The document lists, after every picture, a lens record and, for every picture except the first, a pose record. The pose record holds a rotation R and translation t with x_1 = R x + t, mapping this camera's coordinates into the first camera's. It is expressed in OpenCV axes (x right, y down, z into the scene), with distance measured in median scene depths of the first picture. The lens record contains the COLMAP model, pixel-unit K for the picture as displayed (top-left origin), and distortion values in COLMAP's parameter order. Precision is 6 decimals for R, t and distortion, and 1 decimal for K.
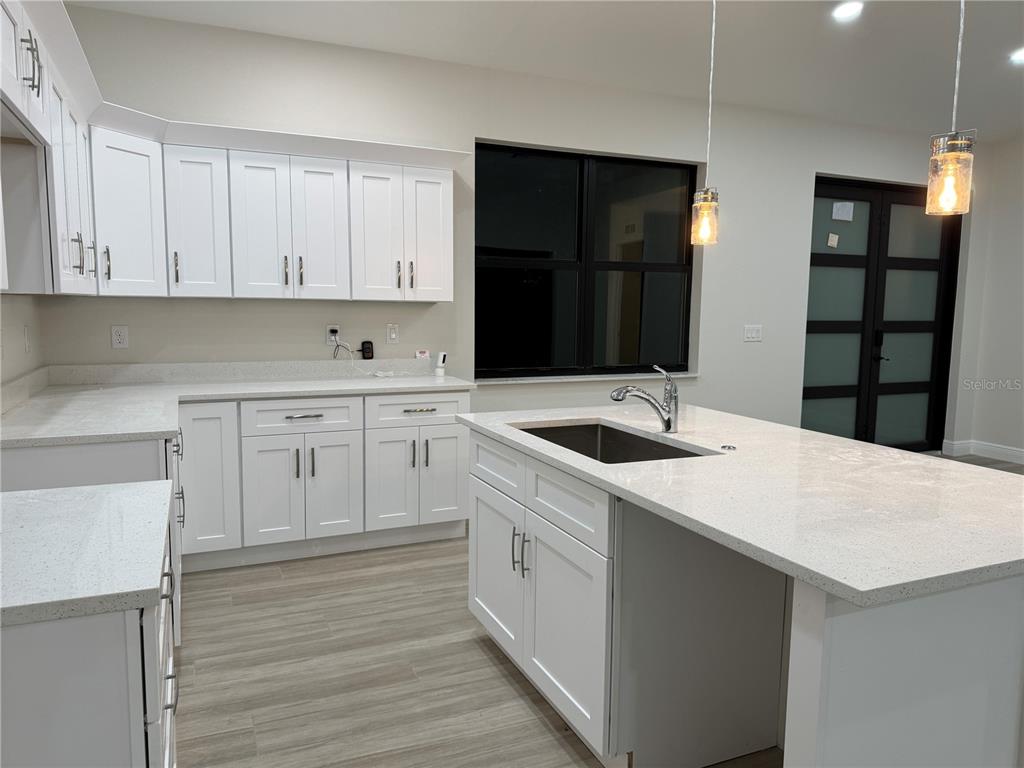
lens RADIAL K [[723.5, 0, 515.2], [0, 723.5, 382.8], [0, 0, 1]] dist [0.051400, -0.057946]
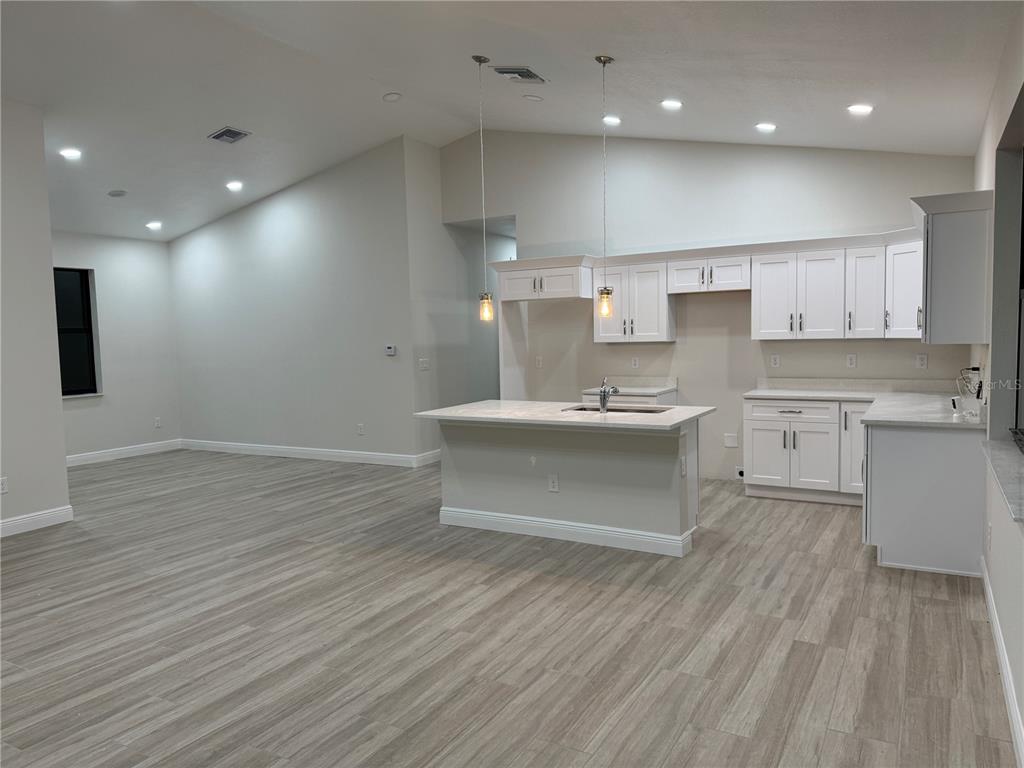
lens RADIAL K [[723.5, 0, 497.8], [0, 723.5, 383.0], [0, 0, 1]] dist [0.051400, -0.057946]
pose [[-0.821113, 0.048004, -0.568743, 1.070248], [-0.046181, 0.987602, 0.150030, -0.201060], [0.568894, 0.149457, -0.808716, 1.652669]]
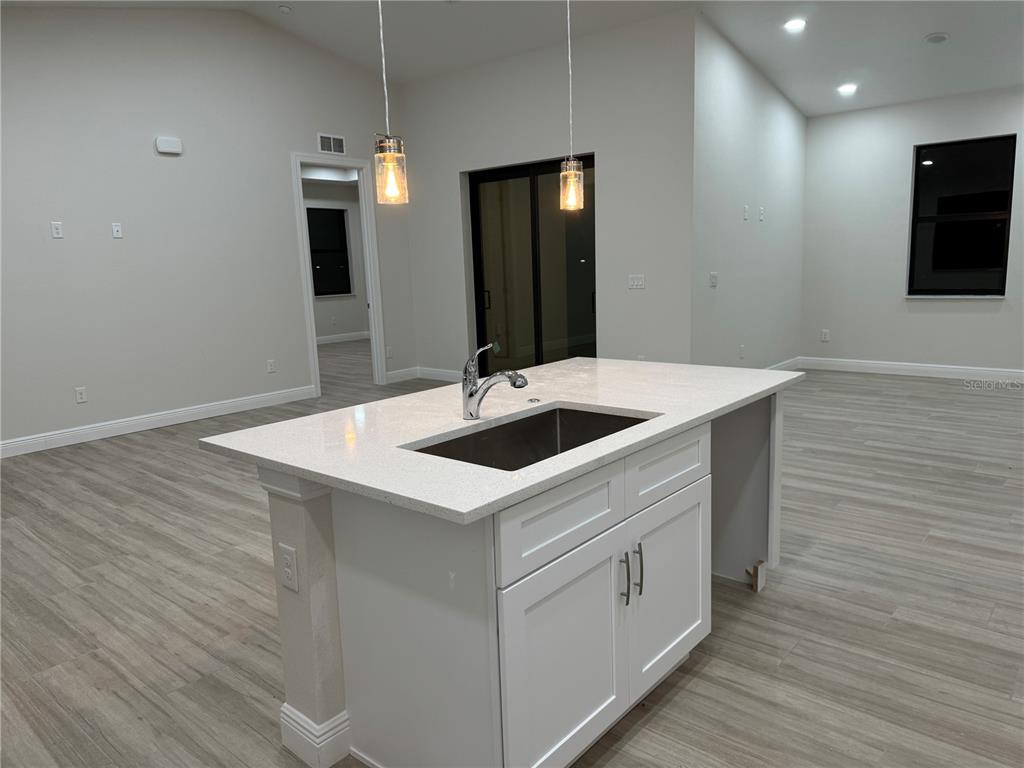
lens RADIAL K [[723.5, 0, 507.4], [0, 723.5, 386.5], [0, 0, 1]] dist [0.051400, -0.057946]
pose [[-0.410712, -0.158228, 0.897931, -0.405838], [0.133470, 0.963784, 0.230881, -0.116067], [-0.901943, 0.214672, -0.374719, 0.877190]]
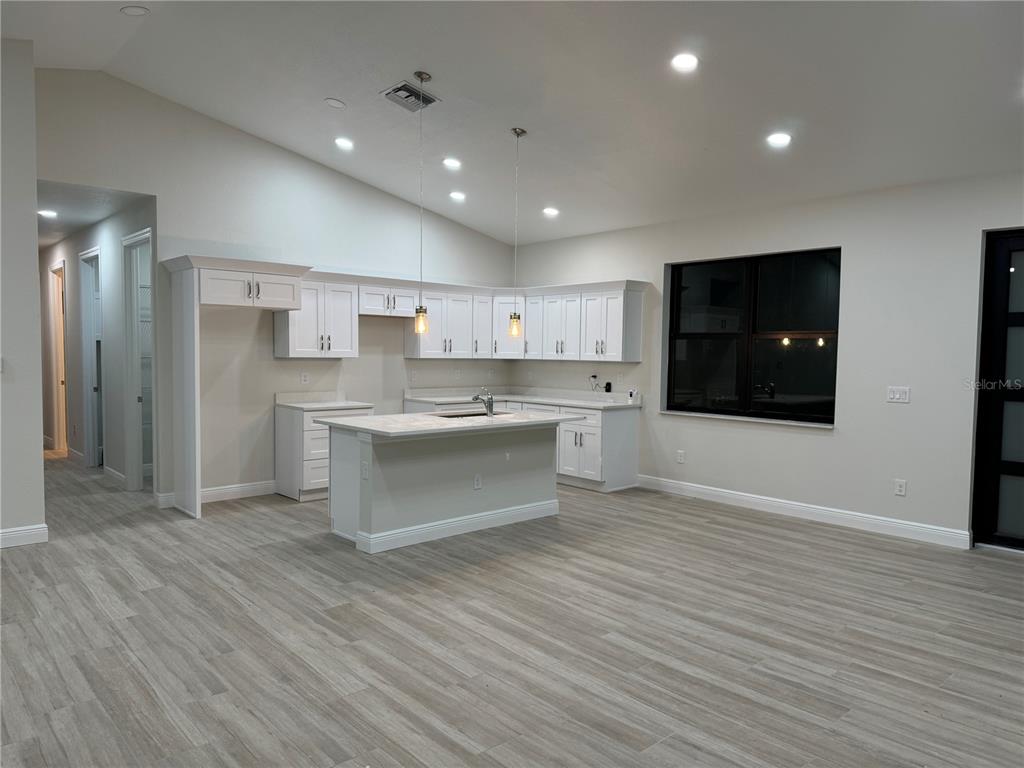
lens RADIAL K [[723.5, 0, 522.6], [0, 723.5, 391.3], [0, 0, 1]] dist [0.051400, -0.057946]
pose [[0.307826, 0.045340, -0.950362, 1.692911], [-0.112725, 0.993567, 0.010889, -0.034888], [0.944742, 0.103778, 0.310956, 0.248857]]
